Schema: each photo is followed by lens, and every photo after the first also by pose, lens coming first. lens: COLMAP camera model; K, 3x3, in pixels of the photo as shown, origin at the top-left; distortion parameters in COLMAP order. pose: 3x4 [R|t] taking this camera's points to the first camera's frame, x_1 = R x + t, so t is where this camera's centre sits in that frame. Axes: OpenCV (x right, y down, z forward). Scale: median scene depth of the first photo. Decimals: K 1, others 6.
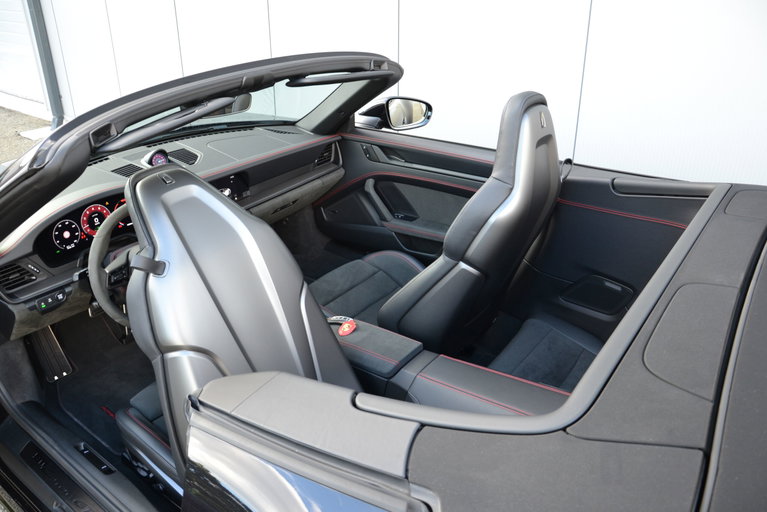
lens RADIAL K [[611.9, 0, 383.5], [0, 611.9, 256.0], [0, 0, 1]] dist [-0.158060, 0.116537]
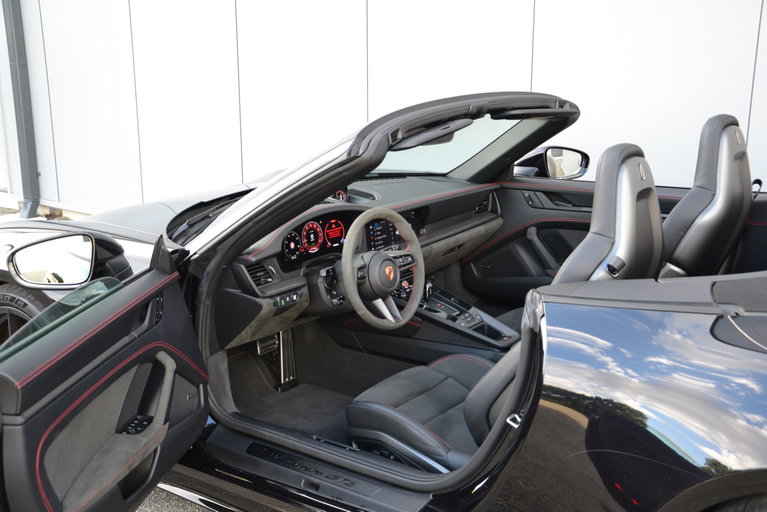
lens RADIAL K [[936.5, 0, 383.5], [0, 936.5, 256.0], [0, 0, 1]] dist [0.088898, 0.003843]
pose [[0.999991, 0.000150, -0.004303, -0.338211], [-0.001066, 0.976905, -0.213672, 0.320554], [0.004171, 0.213674, 0.976896, -0.608056]]
